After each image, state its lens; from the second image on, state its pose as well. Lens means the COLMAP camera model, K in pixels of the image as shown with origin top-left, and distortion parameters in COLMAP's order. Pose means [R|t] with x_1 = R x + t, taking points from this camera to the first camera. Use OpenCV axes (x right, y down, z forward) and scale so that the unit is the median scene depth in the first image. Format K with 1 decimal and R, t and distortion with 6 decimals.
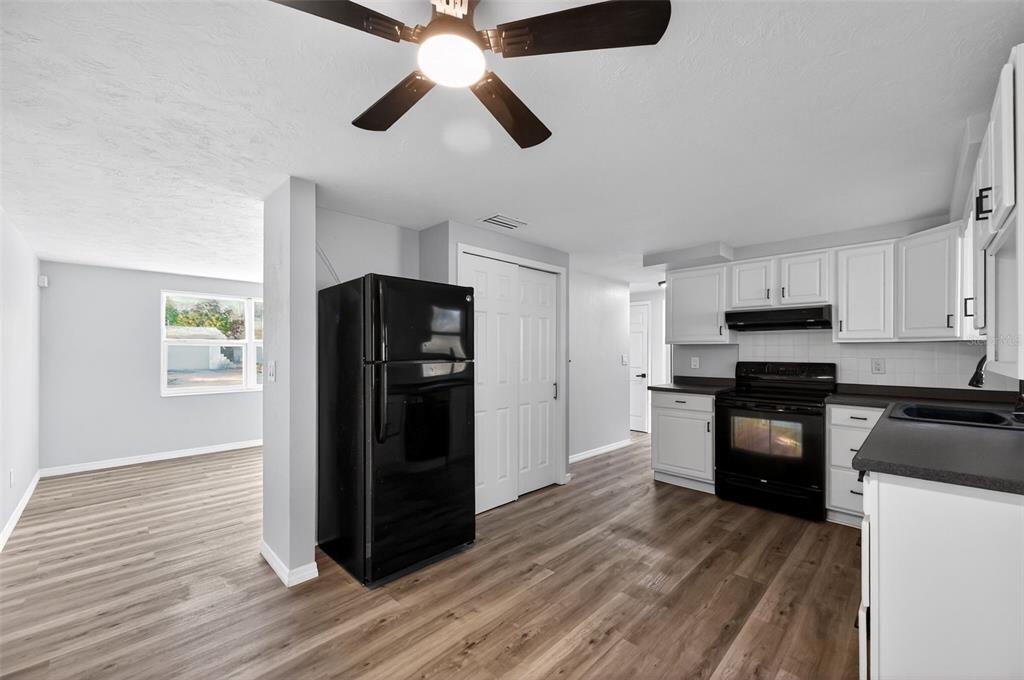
lens RADIAL K [[410.5, 0, 509.2], [0, 410.5, 348.3], [0, 0, 1]] dist [-0.002438, -0.000214]
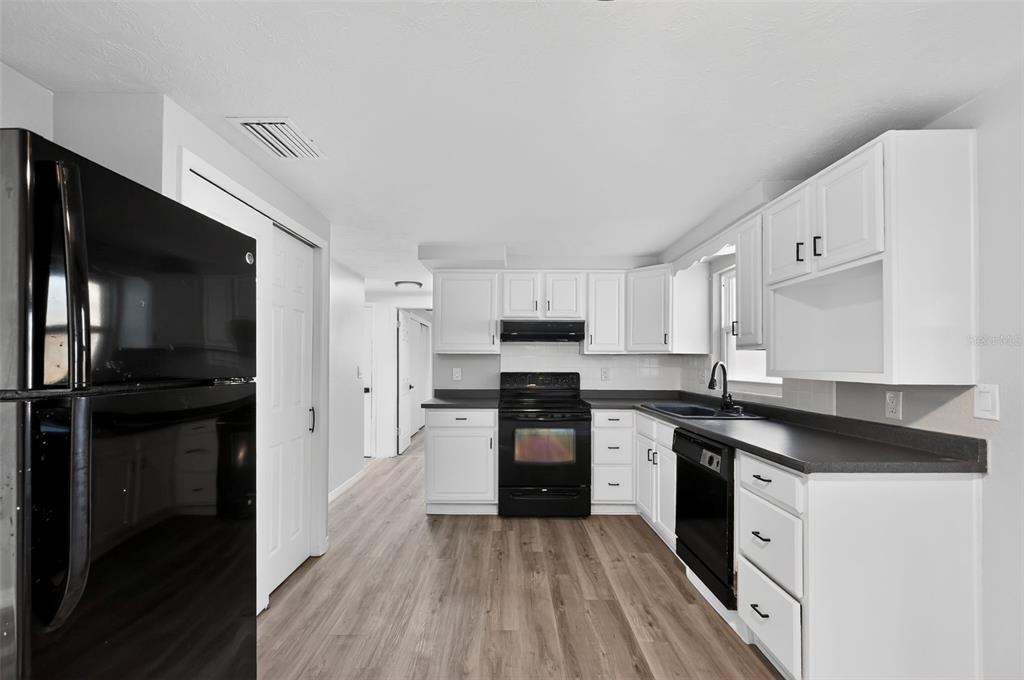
lens RADIAL K [[433.7, 0, 508.4], [0, 433.7, 357.4], [0, 0, 1]] dist [-0.002576, -0.000501]
pose [[0.698283, 0.008375, 0.715772, -0.197929], [-0.006321, 0.999965, -0.005534, 0.002806], [-0.715794, -0.000660, 0.698312, 0.302314]]
